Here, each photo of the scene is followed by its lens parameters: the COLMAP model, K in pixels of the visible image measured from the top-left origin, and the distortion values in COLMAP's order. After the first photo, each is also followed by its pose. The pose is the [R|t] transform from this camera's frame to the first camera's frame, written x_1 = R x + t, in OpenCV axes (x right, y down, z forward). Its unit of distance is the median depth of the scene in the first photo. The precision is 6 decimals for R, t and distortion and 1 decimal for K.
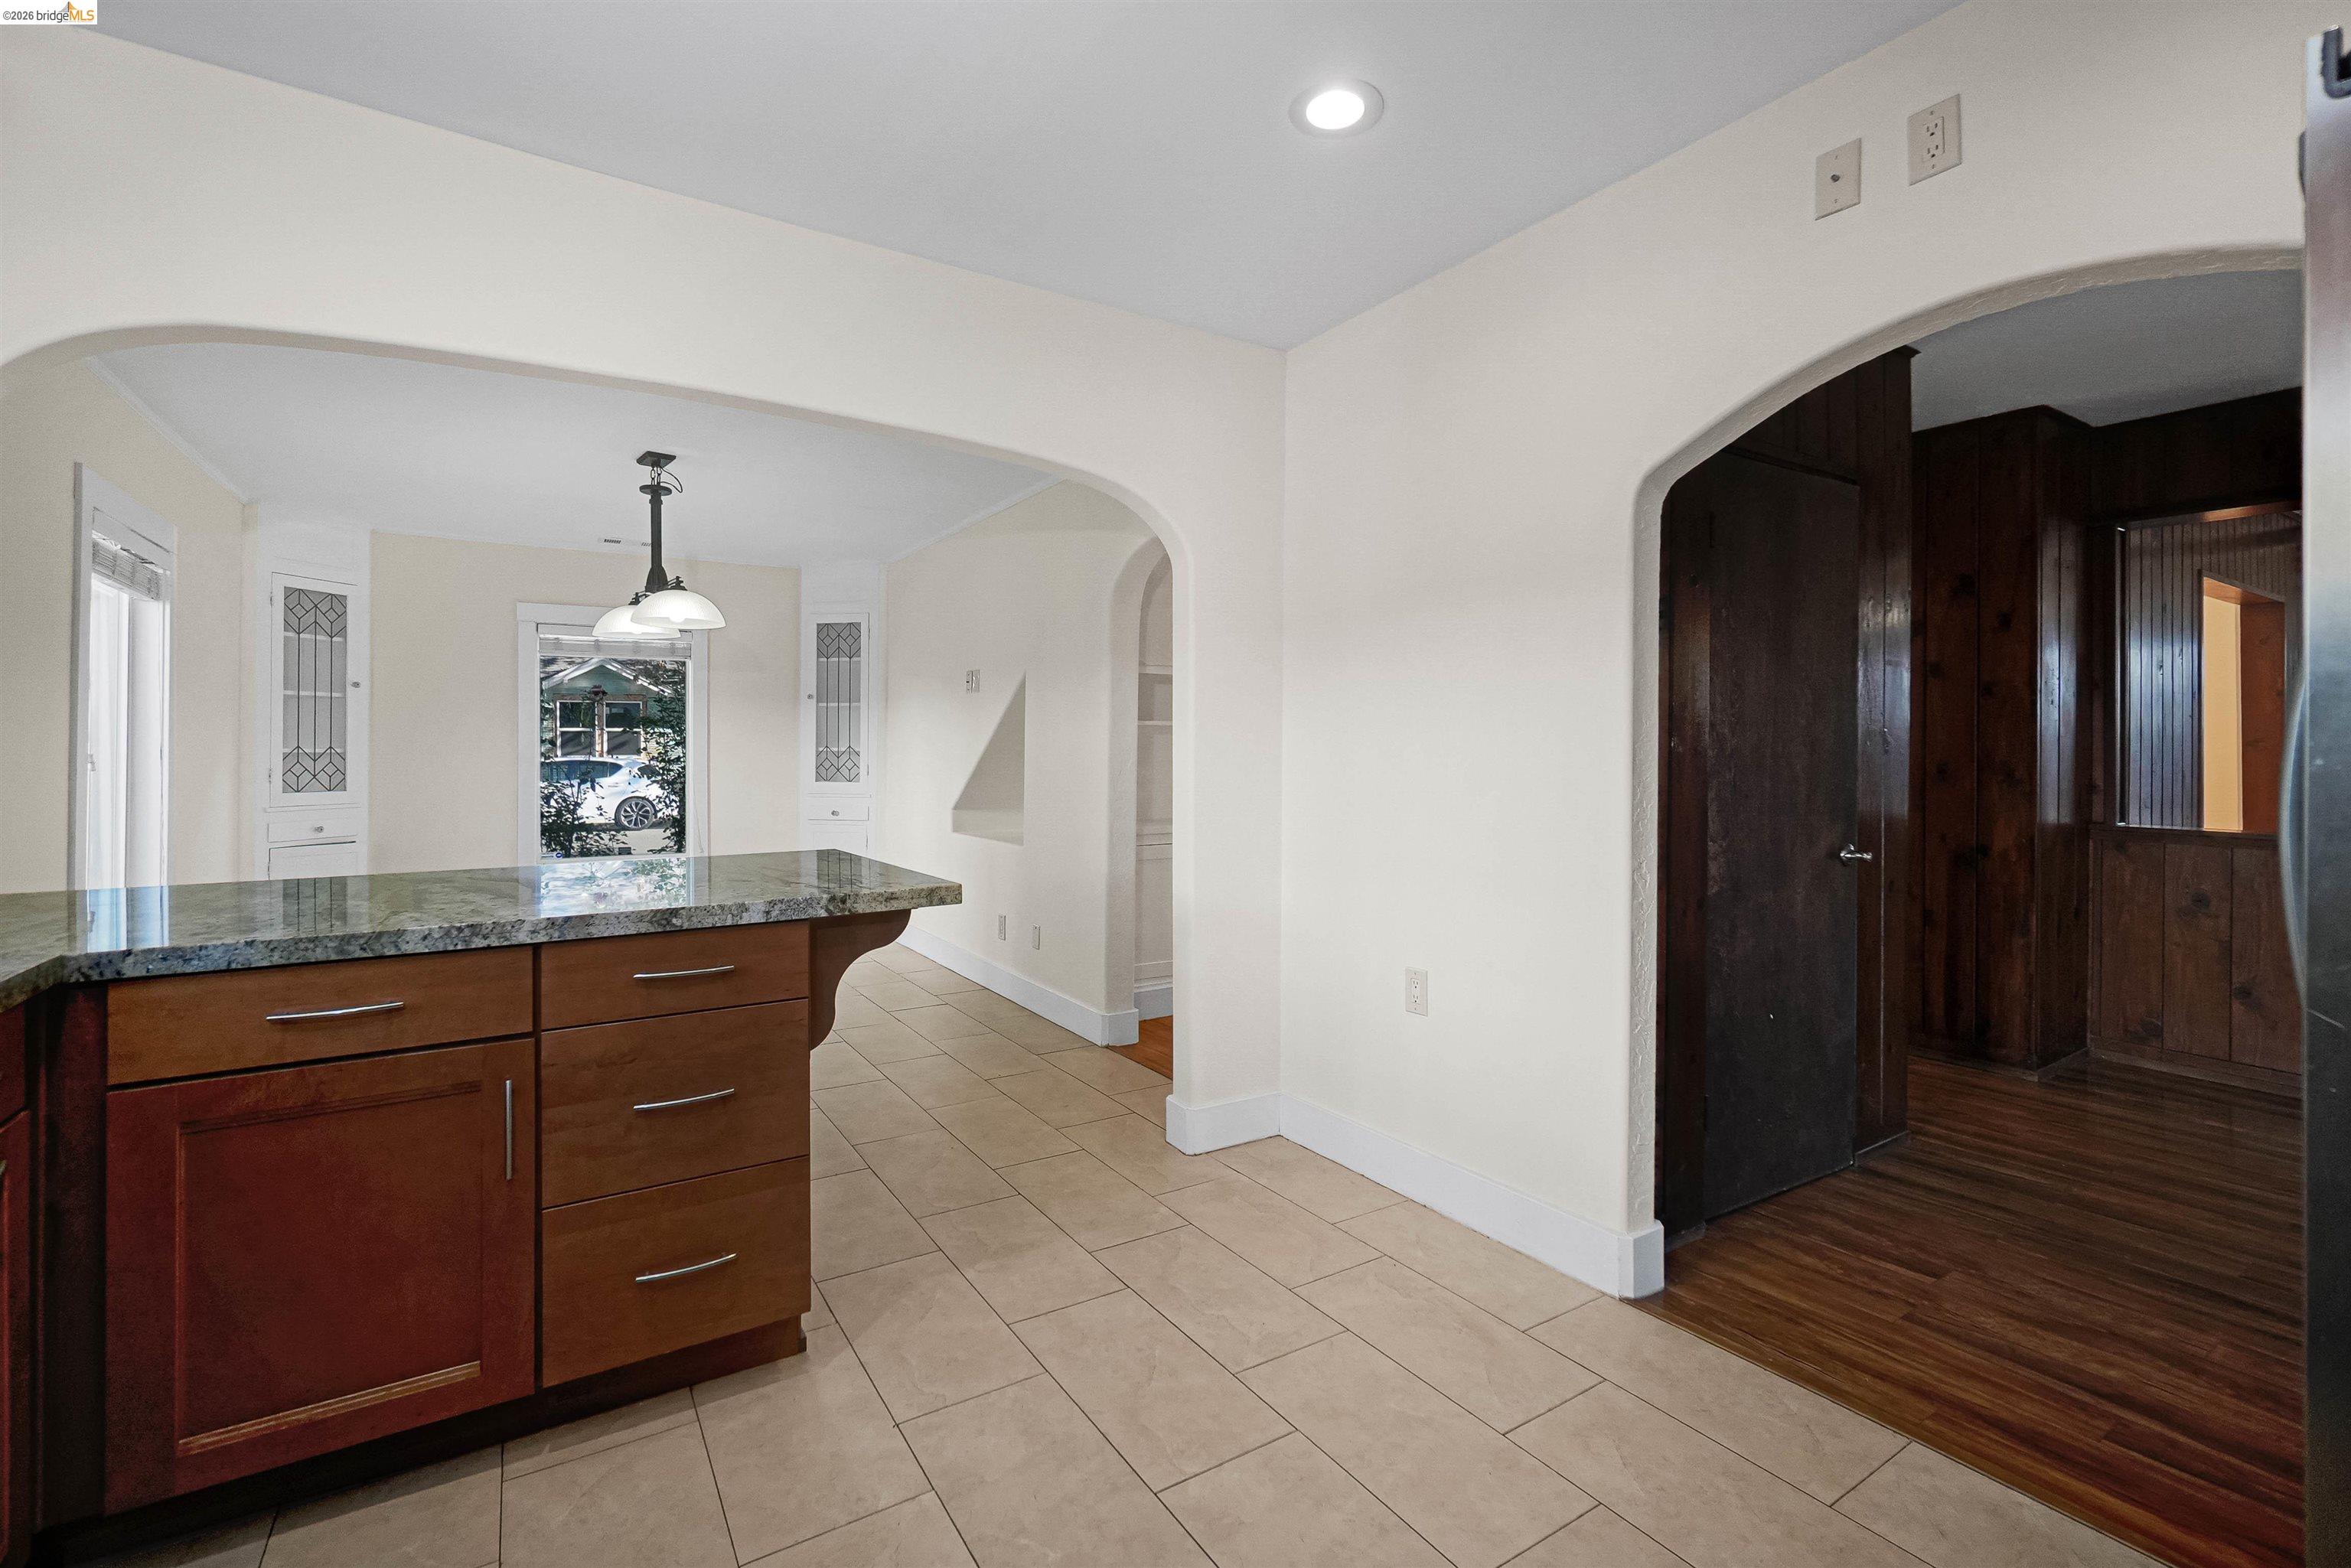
lens RADIAL K [[1027.5, 0, 1175.4], [0, 1027.5, 747.1], [0, 0, 1]] dist [-0.008113, 0.002458]
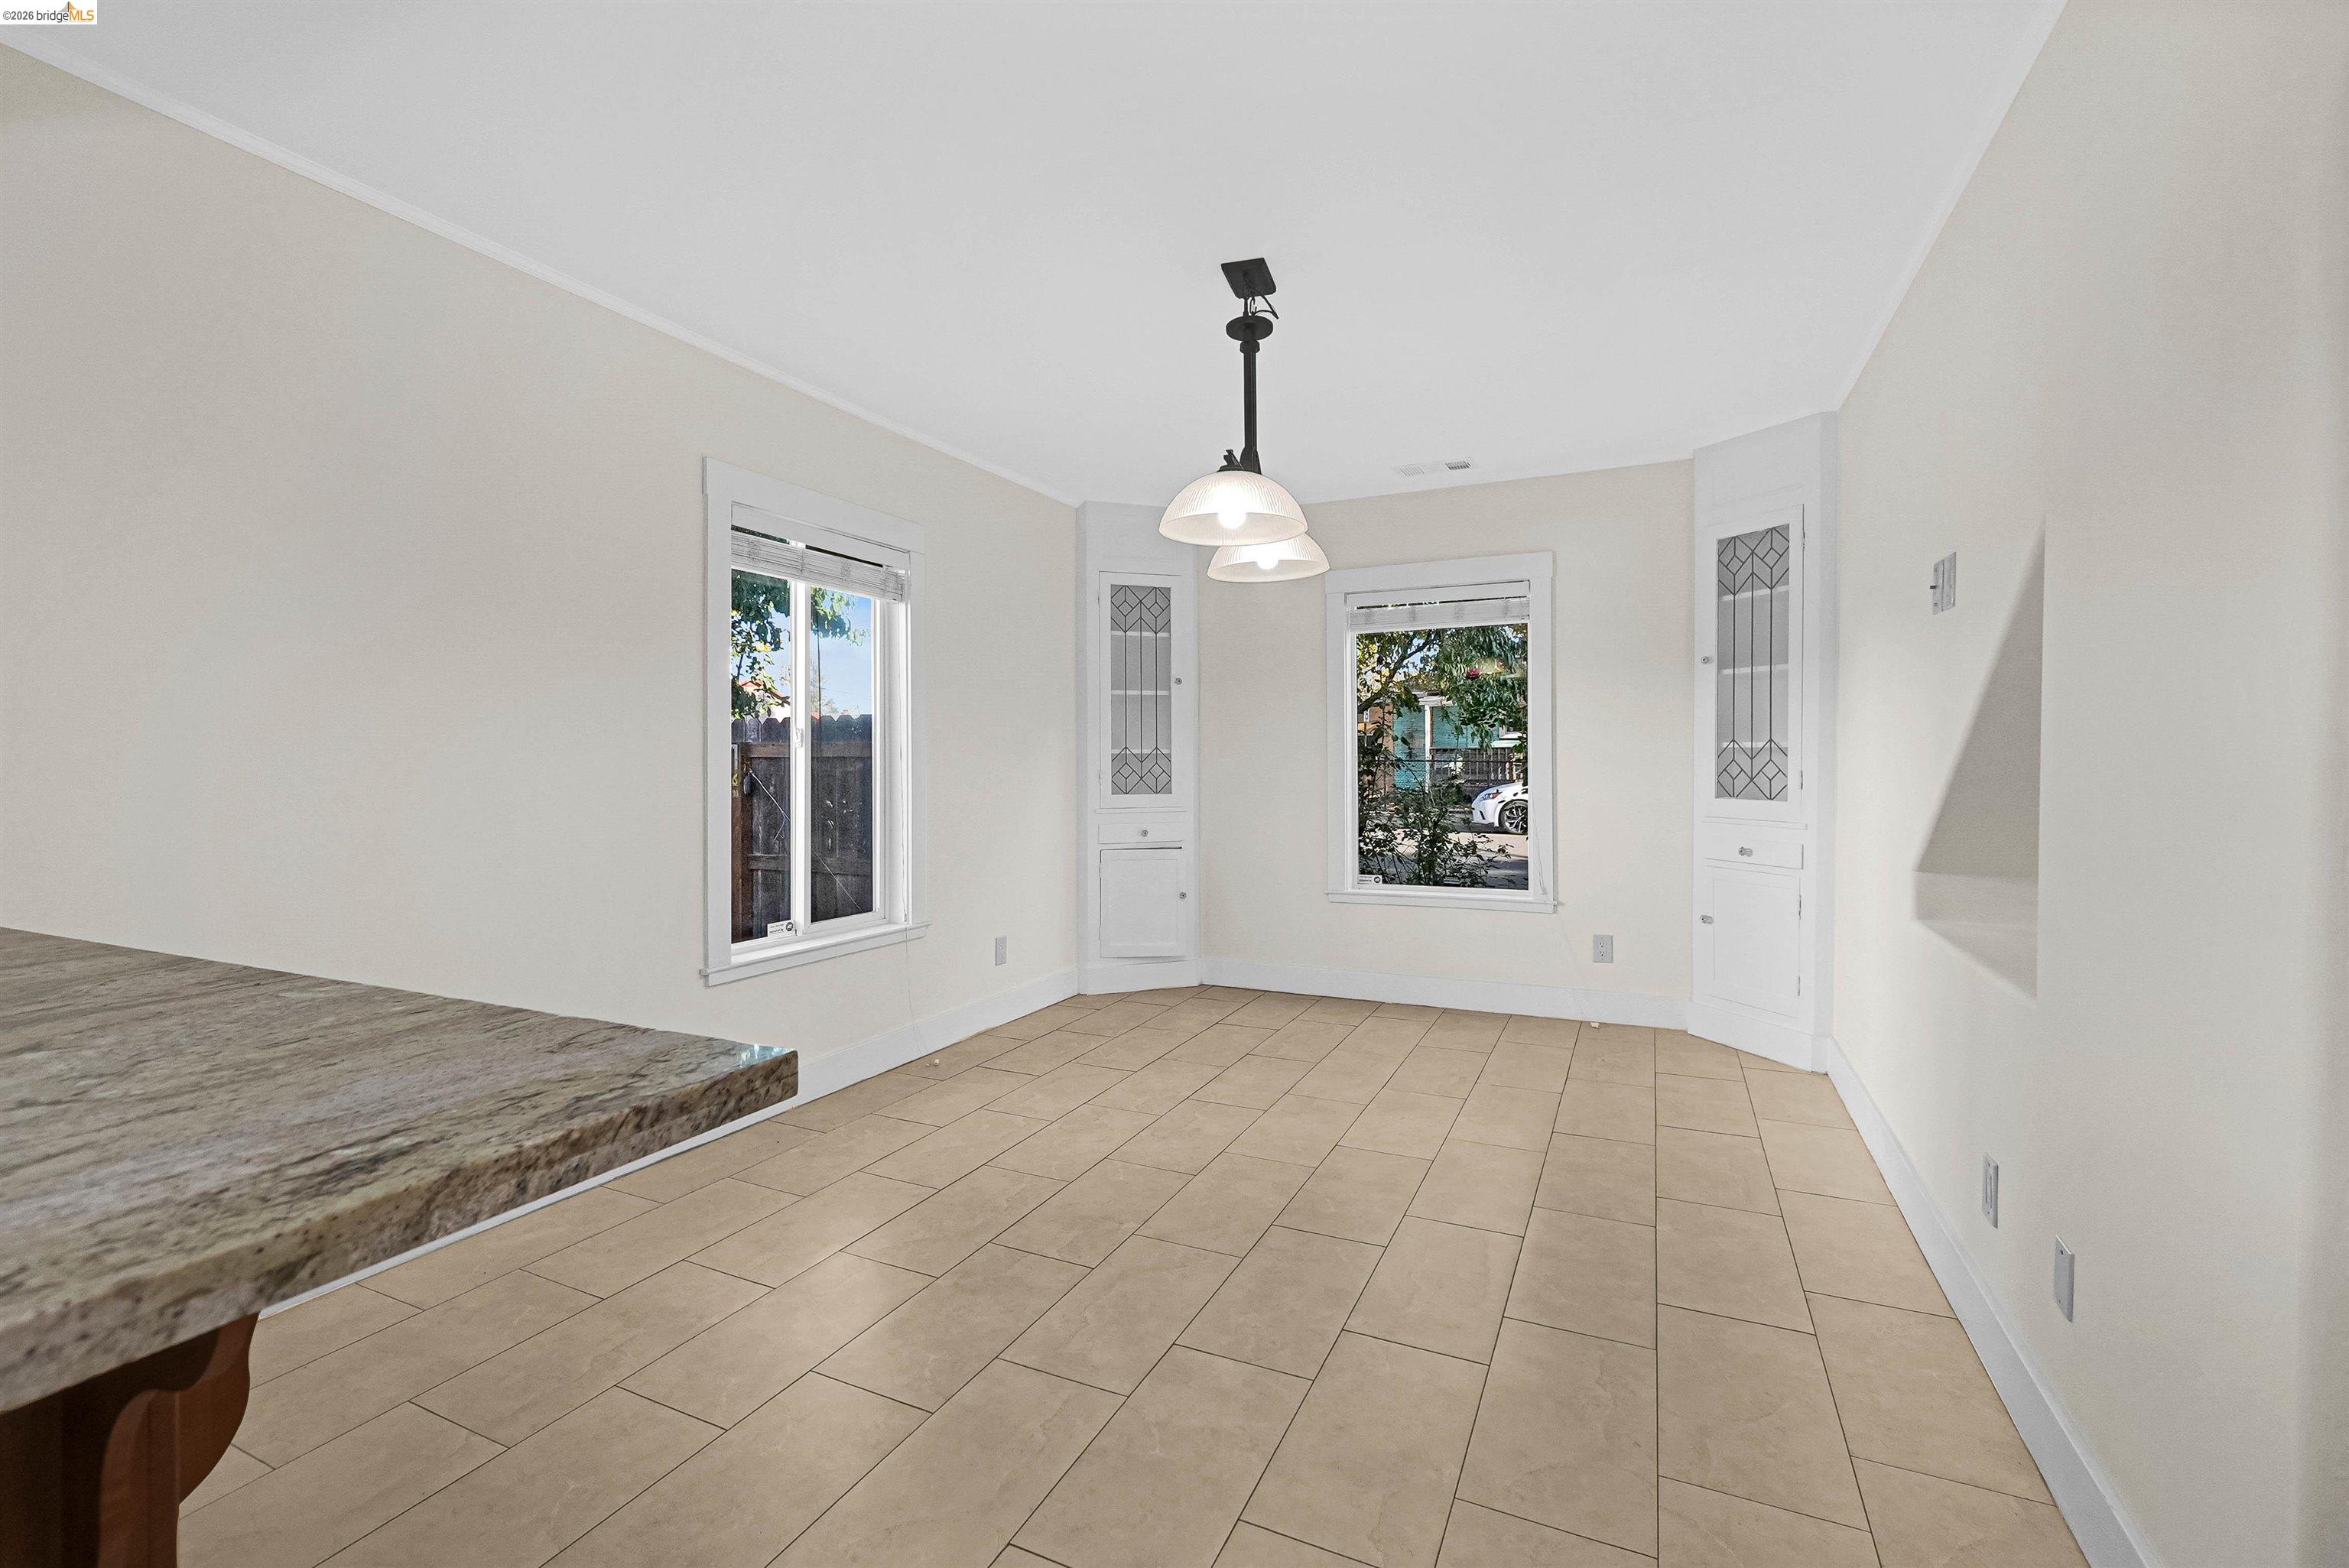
lens RADIAL K [[1026.6, 0, 1173.9], [0, 1026.6, 769.5], [0, 0, 1]] dist [-0.008113, 0.002458]
pose [[0.534840, 0.009905, -0.844895, -0.004965], [0.010007, 0.999787, 0.018055, 0.003137], [0.844894, -0.018112, 0.534627, 0.494102]]
